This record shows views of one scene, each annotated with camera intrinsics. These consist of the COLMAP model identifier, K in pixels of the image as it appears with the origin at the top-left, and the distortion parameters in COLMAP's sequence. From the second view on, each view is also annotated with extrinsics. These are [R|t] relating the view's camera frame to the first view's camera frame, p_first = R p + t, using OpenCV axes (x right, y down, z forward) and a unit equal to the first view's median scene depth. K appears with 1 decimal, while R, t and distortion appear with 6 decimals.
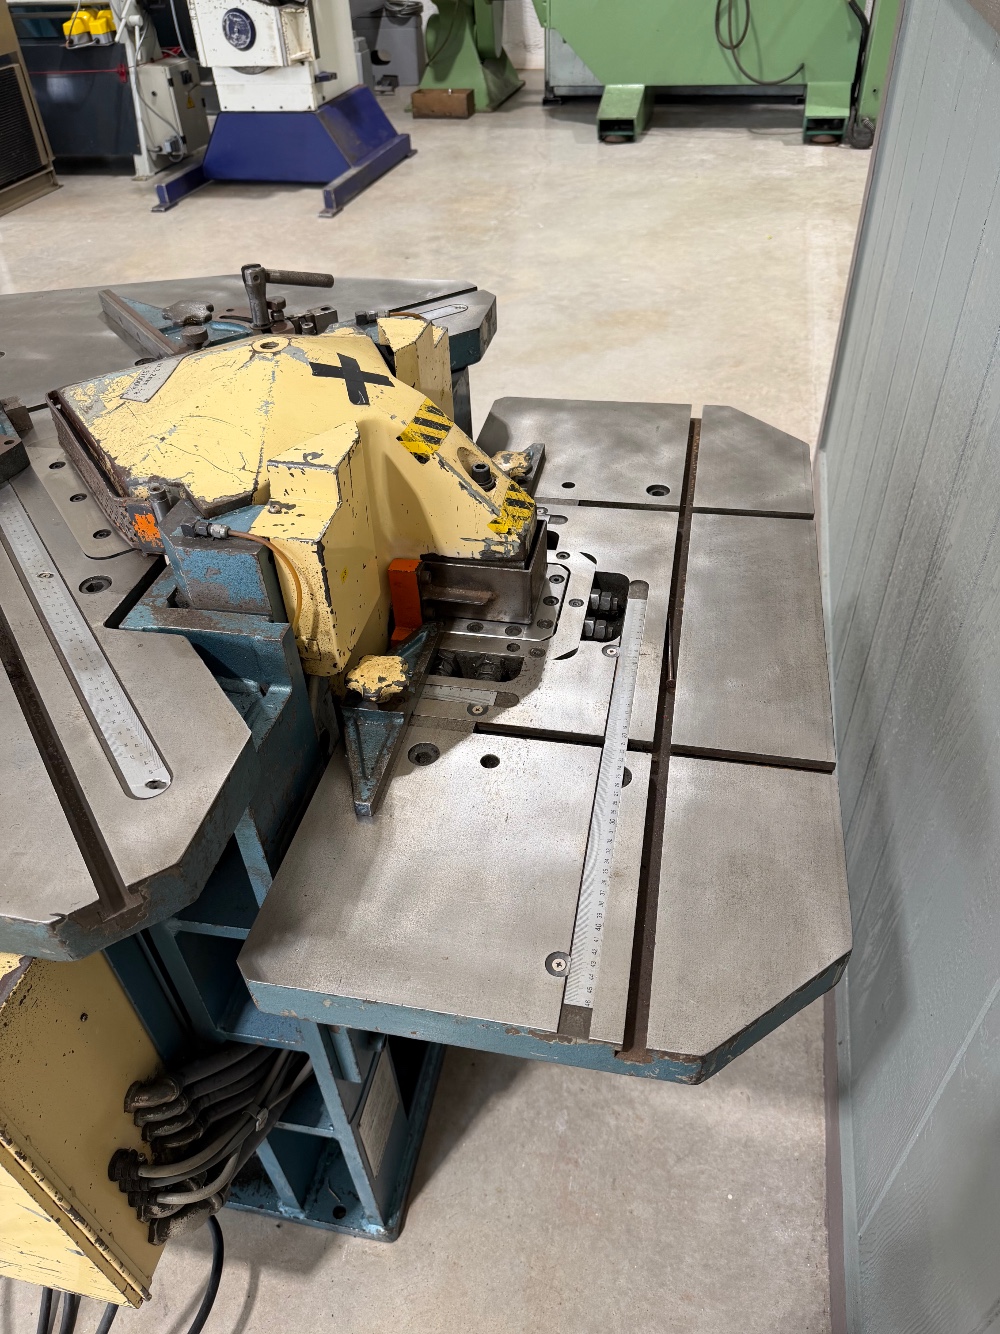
lens RADIAL K [[955.4, 0, 500.0], [0, 955.4, 667.0], [0, 0, 1]] dist [0.028447, -0.037651]
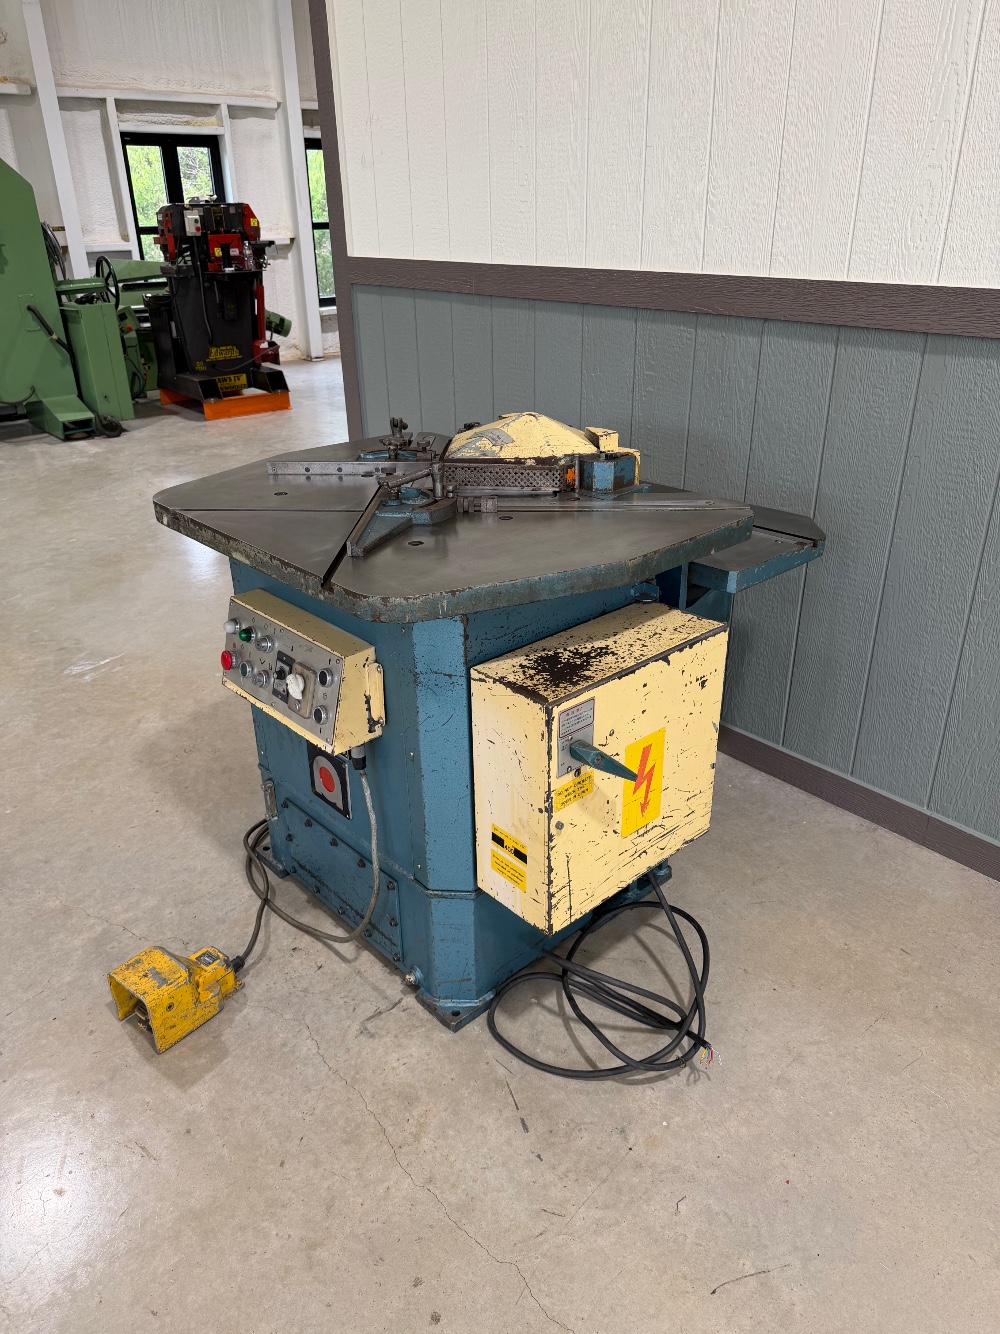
lens RADIAL K [[951.9, 0, 500.0], [0, 951.9, 667.0], [0, 0, 1]] dist [0.116137, -0.218562]
pose [[0.579949, -0.317156, 0.750381, -0.433497], [0.522157, 0.851736, -0.043567, 0.047775], [-0.625309, 0.417083, 0.659569, -0.042041]]
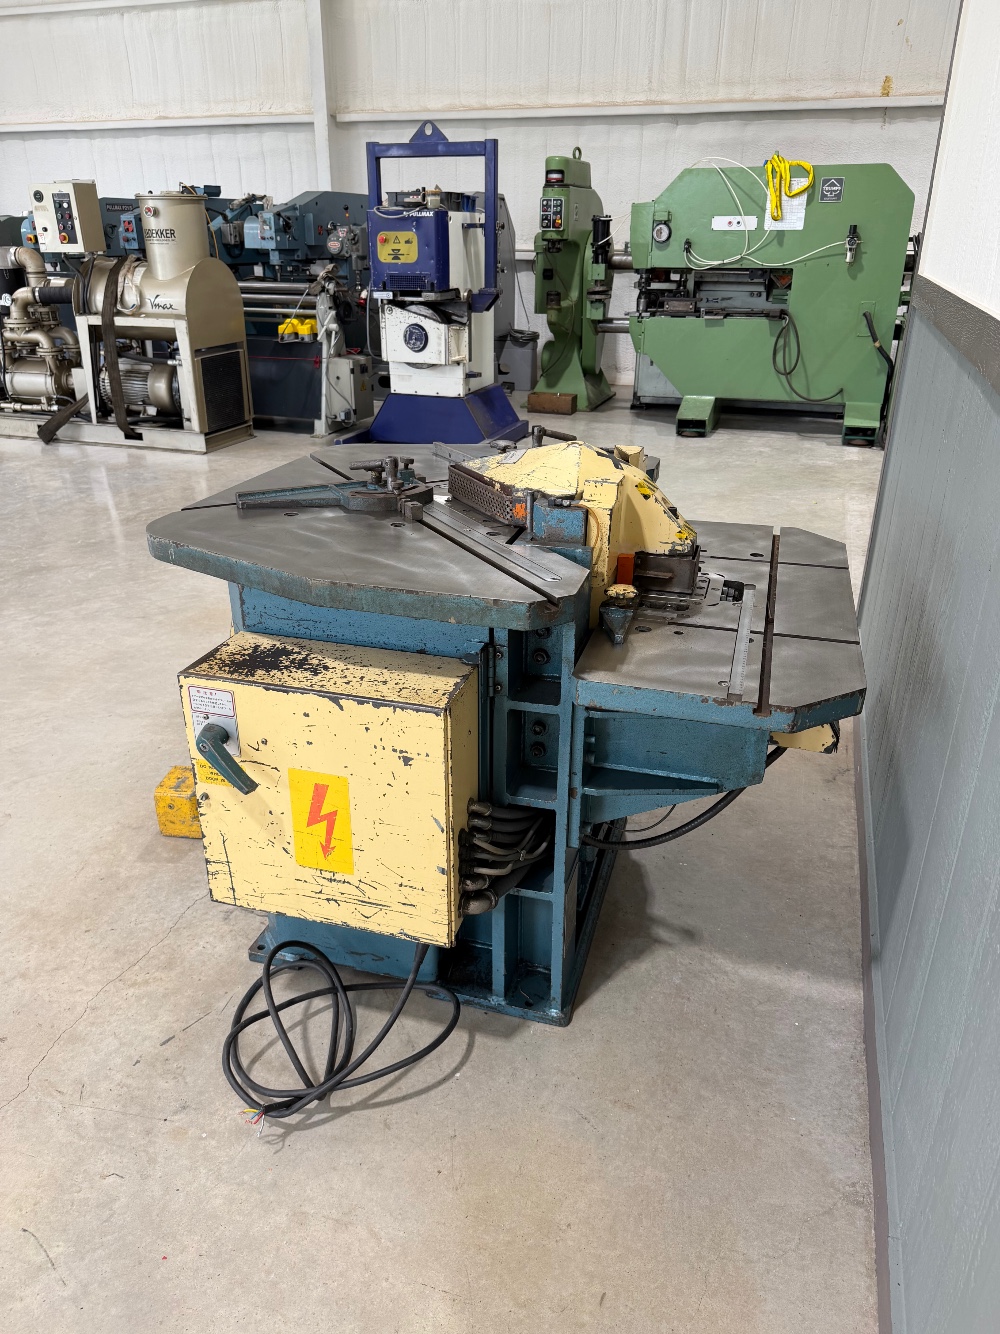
lens RADIAL K [[951.9, 0, 500.0], [0, 951.9, 667.0], [0, 0, 1]] dist [0.116137, -0.218562]
pose [[0.995711, 0.077900, -0.049907, -0.050546], [-0.088693, 0.957231, -0.275394, 0.137008], [0.026320, 0.278639, 0.960035, -0.161743]]
